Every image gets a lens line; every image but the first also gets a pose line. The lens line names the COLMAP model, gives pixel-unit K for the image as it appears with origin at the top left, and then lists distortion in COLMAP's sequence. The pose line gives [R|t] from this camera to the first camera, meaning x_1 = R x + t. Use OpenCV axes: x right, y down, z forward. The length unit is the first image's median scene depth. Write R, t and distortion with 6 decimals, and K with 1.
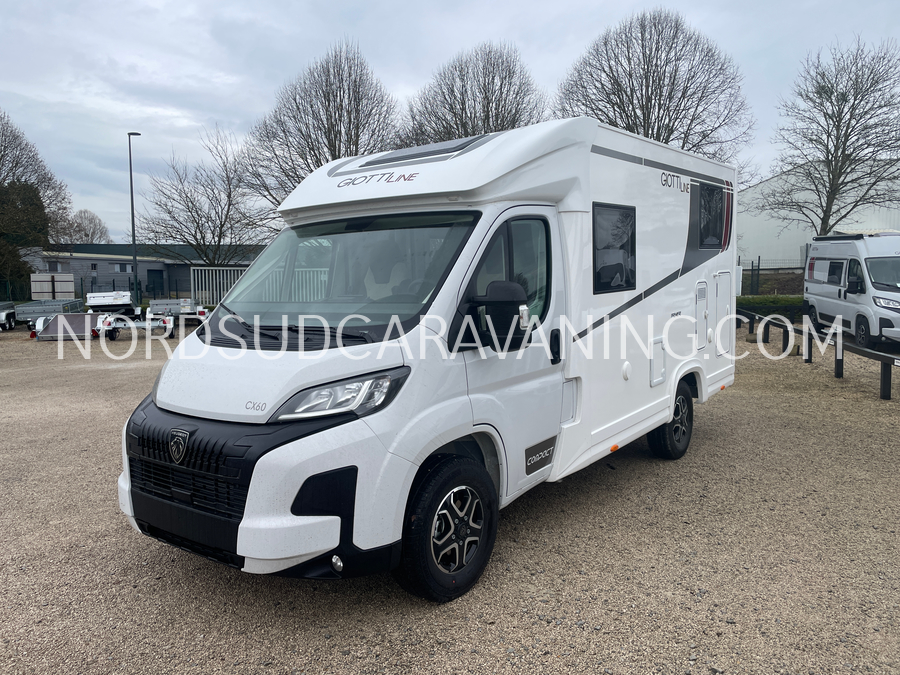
lens RADIAL K [[685.6, 0, 450.0], [0, 685.6, 337.5], [0, 0, 1]] dist [0.082652, -0.108439]
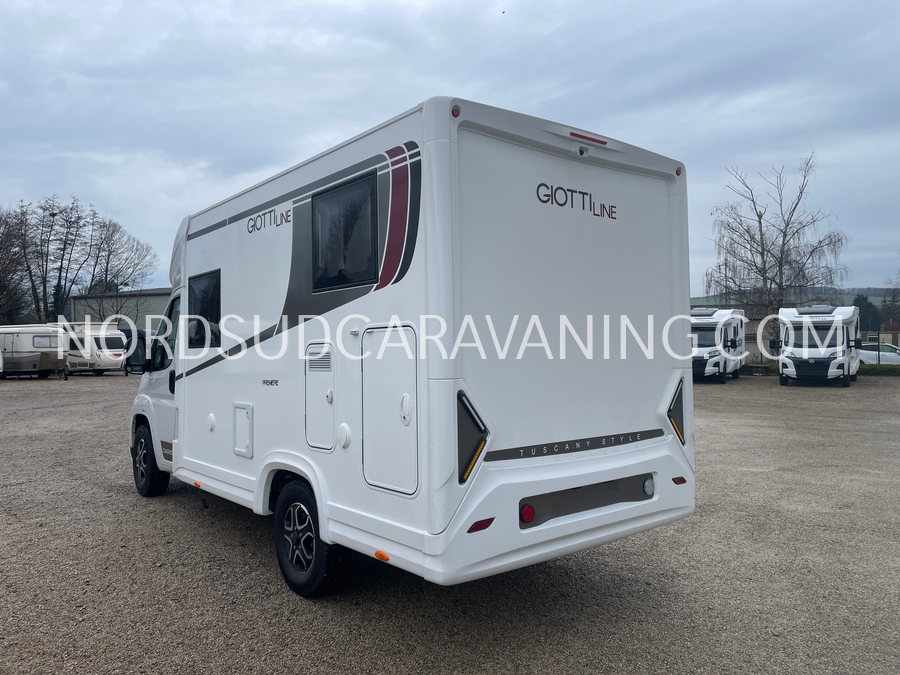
lens RADIAL K [[685.6, 0, 450.0], [0, 685.6, 337.5], [0, 0, 1]] dist [0.082652, -0.108439]
pose [[-0.244291, 0.015056, -0.969585, 1.416502], [-0.075637, 0.996537, 0.034532, -0.174247], [0.966748, 0.081773, -0.242306, 1.887165]]
